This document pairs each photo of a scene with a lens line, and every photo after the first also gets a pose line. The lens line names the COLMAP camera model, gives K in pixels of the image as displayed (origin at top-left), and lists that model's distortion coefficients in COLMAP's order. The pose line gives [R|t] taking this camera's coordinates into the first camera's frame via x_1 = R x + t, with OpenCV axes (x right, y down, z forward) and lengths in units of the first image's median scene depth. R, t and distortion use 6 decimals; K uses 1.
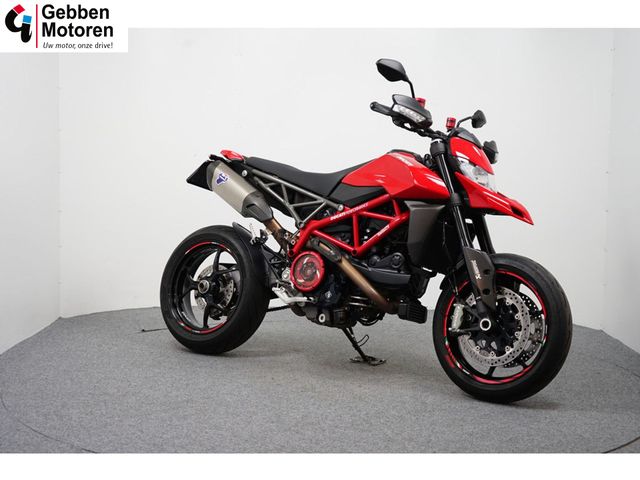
lens RADIAL K [[971.8, 0, 320.0], [0, 971.8, 240.0], [0, 0, 1]] dist [-0.028073, -0.035180]
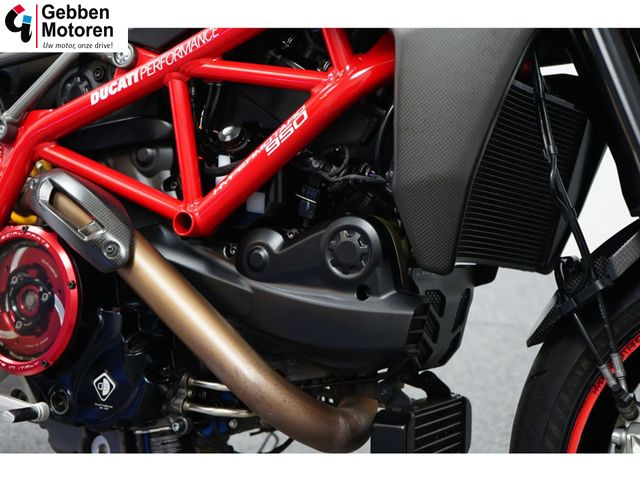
lens RADIAL K [[971.8, 0, 320.0], [0, 971.8, 240.0], [0, 0, 1]] dist [-0.028073, -0.035180]
pose [[0.994131, -0.085699, 0.066024, 0.053762], [0.076459, 0.988346, 0.131626, -0.014001], [-0.076535, -0.125806, 0.989098, 0.738549]]
